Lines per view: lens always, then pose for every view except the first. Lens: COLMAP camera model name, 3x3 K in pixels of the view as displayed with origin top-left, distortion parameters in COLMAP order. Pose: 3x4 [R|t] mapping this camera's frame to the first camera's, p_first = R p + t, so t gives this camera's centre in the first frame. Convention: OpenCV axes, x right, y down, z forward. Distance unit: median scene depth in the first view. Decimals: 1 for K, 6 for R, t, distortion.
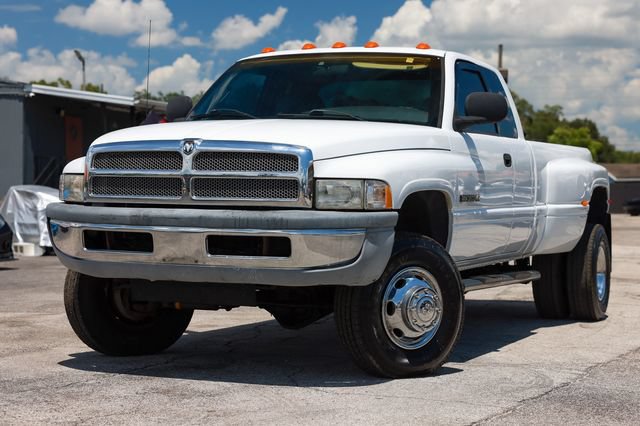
lens RADIAL K [[1415.1, 0, 320.0], [0, 1415.1, 213.0], [0, 0, 1]] dist [0.272011, 0.028903]
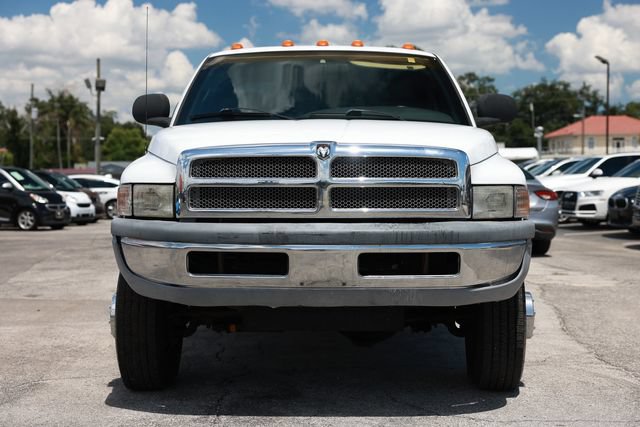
lens RADIAL K [[1105.1, 0, 320.0], [0, 1105.1, 213.5], [0, 0, 1]] dist [0.166988, 0.023432]
pose [[0.922273, -0.028464, 0.385490, -0.342430], [0.022008, 0.999534, 0.021150, -0.022177], [-0.385912, -0.011022, 0.922470, 0.366217]]
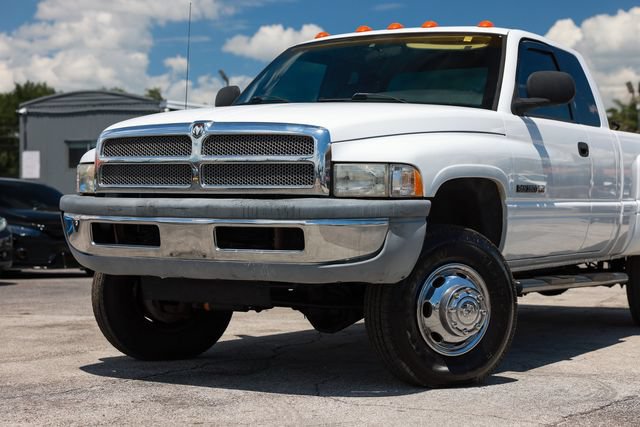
lens RADIAL K [[1334.0, 0, 319.8], [0, 1334.0, 222.7], [0, 0, 1]] dist [0.284723, -0.140702]
pose [[0.992790, -0.004085, -0.119798, 0.083544], [0.003378, 0.999976, -0.006101, 0.017460], [0.119820, 0.005652, 0.992779, 0.155786]]
